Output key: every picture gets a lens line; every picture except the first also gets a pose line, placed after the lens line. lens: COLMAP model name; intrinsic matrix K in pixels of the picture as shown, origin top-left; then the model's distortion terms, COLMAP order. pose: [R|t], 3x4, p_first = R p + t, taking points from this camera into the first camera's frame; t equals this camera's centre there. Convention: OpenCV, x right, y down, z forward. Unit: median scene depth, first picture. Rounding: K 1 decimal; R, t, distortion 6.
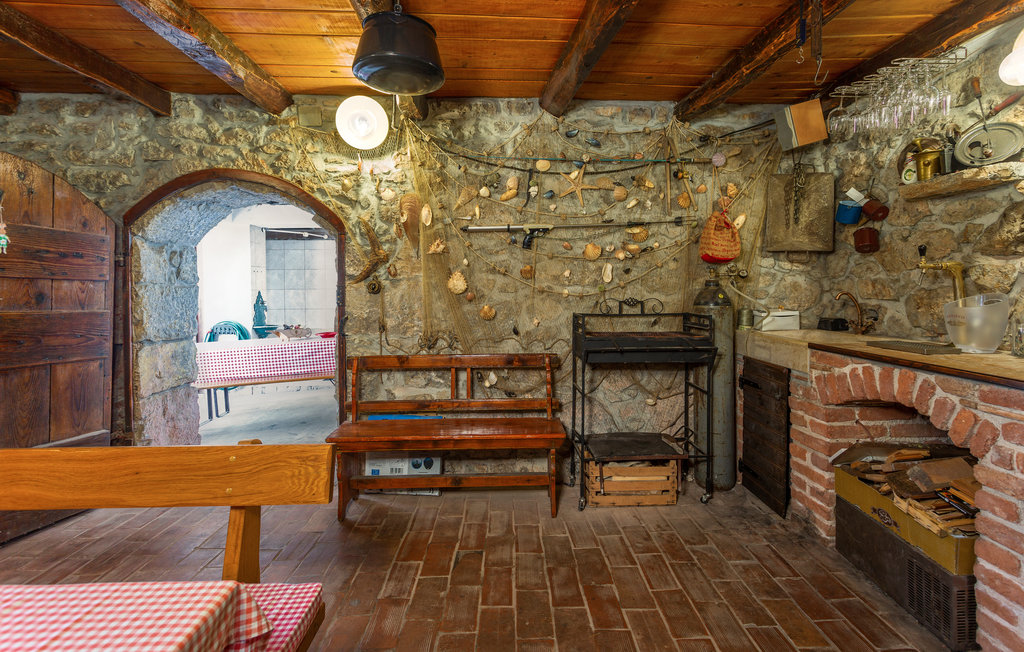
lens RADIAL K [[493.9, 0, 520.7], [0, 493.9, 299.5], [0, 0, 1]] dist [-0.000904, -0.000194]
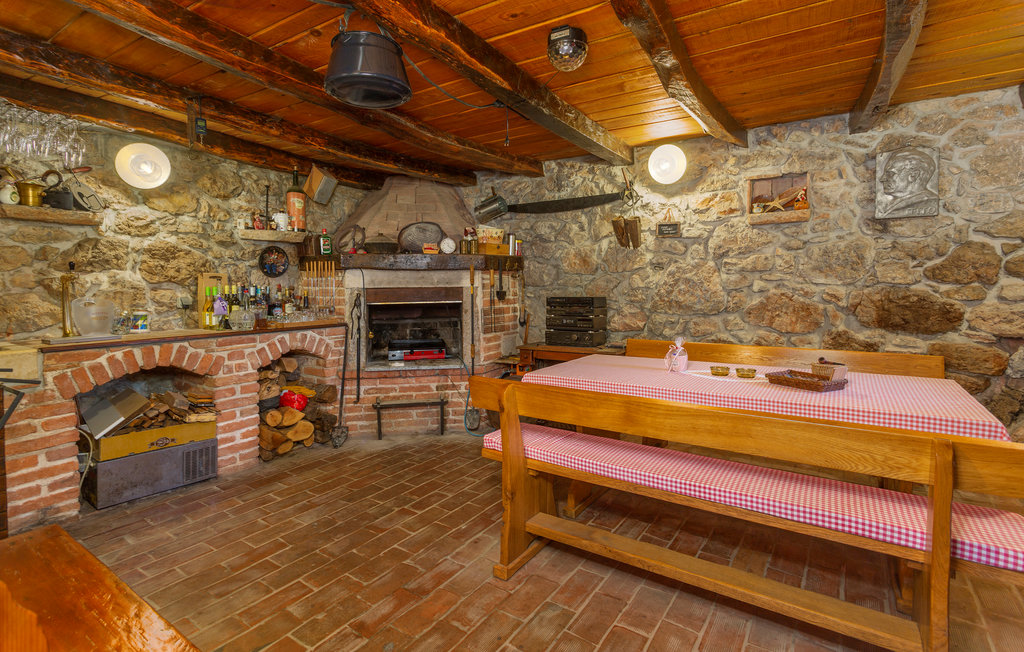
lens RADIAL K [[502.4, 0, 511.3], [0, 502.4, 324.5], [0, 0, 1]] dist [0.001206, 0.000807]
pose [[-0.803797, -0.035715, 0.593830, -0.995741], [0.027847, 0.994843, 0.097526, -0.044213], [-0.594251, 0.094927, -0.798658, 1.485039]]
